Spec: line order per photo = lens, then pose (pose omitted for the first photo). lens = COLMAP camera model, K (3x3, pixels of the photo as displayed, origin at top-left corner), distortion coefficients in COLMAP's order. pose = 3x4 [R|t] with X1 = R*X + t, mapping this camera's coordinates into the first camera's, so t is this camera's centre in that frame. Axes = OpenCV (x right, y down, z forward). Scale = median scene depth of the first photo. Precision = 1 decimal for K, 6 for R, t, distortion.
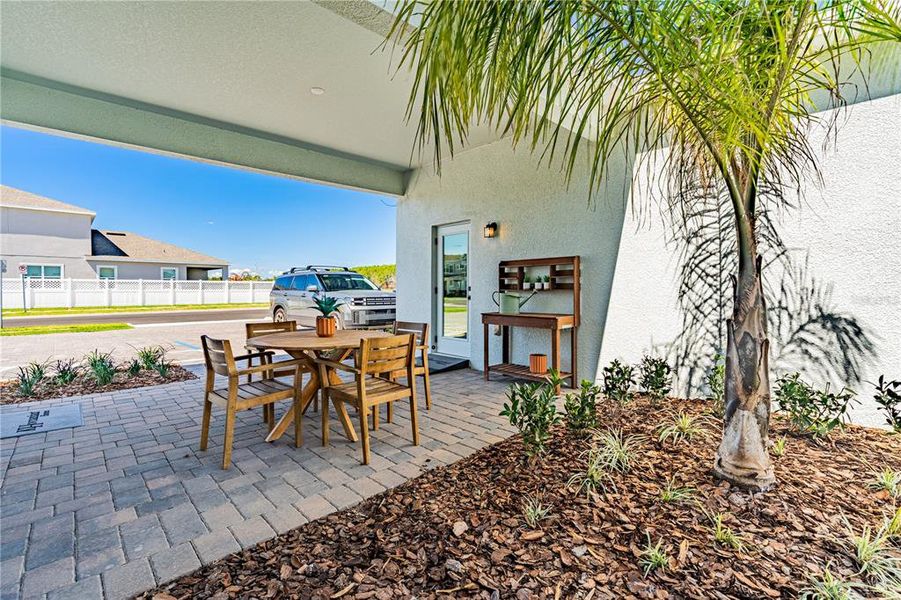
lens RADIAL K [[405.2, 0, 452.3], [0, 405.2, 291.6], [0, 0, 1]] dist [0.018028, 0.000252]
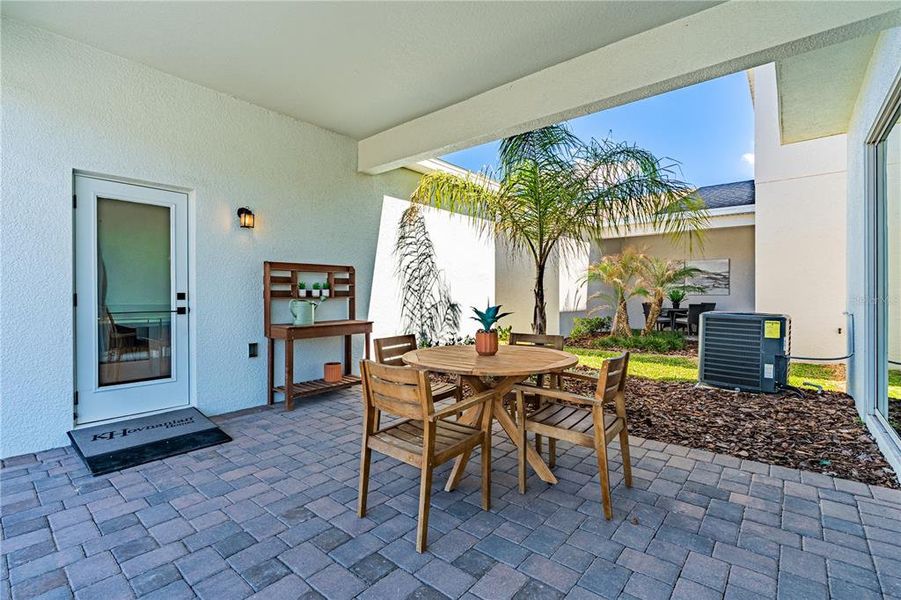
lens RADIAL K [[405.2, 0, 452.1], [0, 405.2, 295.8], [0, 0, 1]] dist [0.018028, 0.000252]
pose [[-0.113034, -0.008866, 0.993552, -0.780711], [0.022091, 0.999691, 0.011434, -0.011721], [-0.993346, 0.023241, -0.112803, 0.816717]]
